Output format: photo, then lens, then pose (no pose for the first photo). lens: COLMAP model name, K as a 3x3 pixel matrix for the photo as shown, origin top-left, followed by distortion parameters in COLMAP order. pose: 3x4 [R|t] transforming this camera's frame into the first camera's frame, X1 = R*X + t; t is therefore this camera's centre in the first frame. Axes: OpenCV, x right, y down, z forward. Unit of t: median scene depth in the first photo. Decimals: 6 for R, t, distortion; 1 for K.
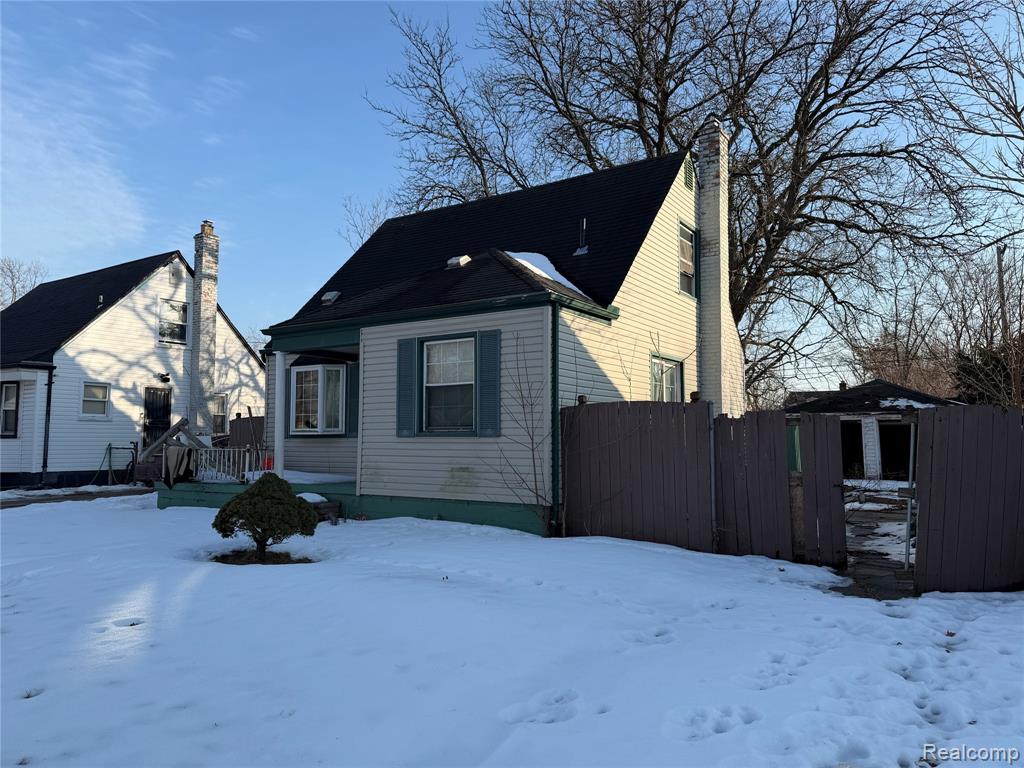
lens RADIAL K [[708.6, 0, 512.0], [0, 708.6, 384.0], [0, 0, 1]] dist [0.095017, -0.150259]
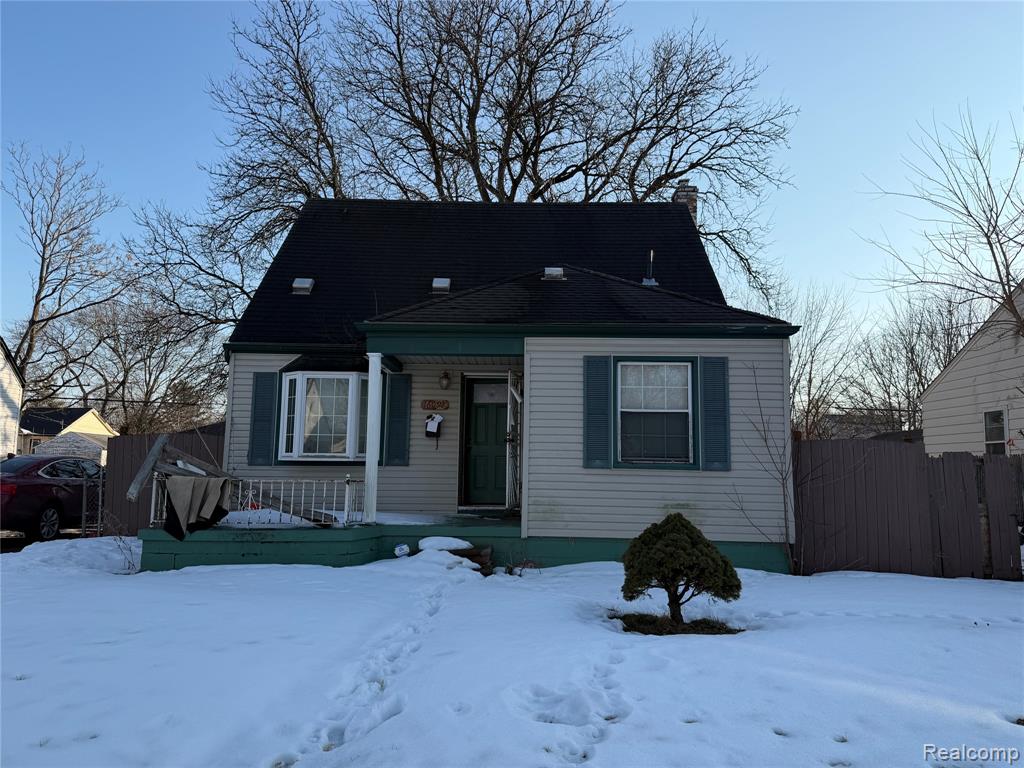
lens RADIAL K [[708.6, 0, 512.0], [0, 708.6, 384.0], [0, 0, 1]] dist [0.095017, -0.150259]
pose [[0.844895, 0.075775, 0.529538, -0.749543], [-0.054753, 0.996967, -0.055301, 0.026983], [-0.532122, 0.017729, 0.846482, 0.337438]]
